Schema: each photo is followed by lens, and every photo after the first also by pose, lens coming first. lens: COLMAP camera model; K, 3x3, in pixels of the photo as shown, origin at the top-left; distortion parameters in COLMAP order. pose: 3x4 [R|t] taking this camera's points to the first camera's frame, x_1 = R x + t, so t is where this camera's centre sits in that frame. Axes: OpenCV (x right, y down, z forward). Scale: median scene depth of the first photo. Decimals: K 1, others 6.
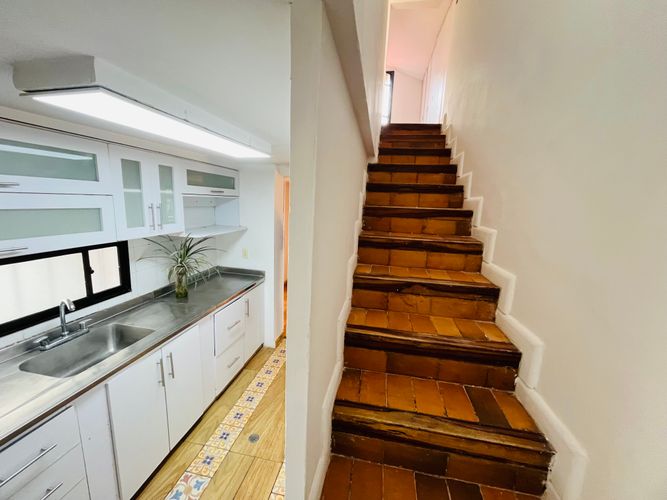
lens RADIAL K [[269.2, 0, 332.3], [0, 269.2, 248.5], [0, 0, 1]] dist [-0.002538, -0.000233]
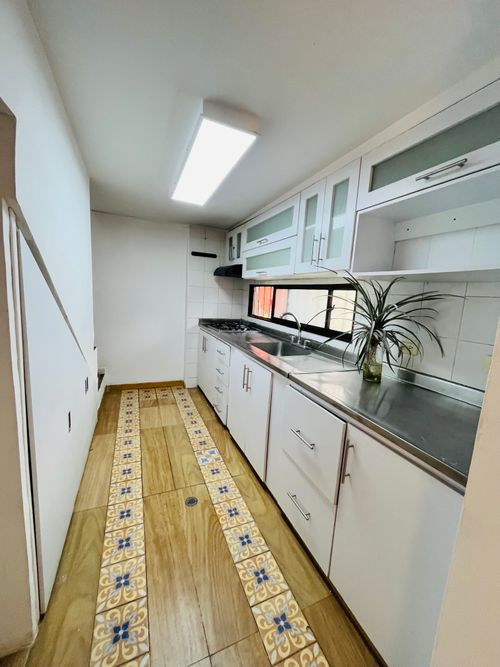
lens RADIAL K [[269.2, 0, 251.5], [0, 269.2, 334.4], [0, 0, 1]] dist [-0.002538, -0.000233]
pose [[-0.822190, -0.001427, -0.569211, 0.034270], [-0.190133, 0.943248, 0.272272, -0.053802], [0.536519, 0.332085, -0.775801, 1.645801]]
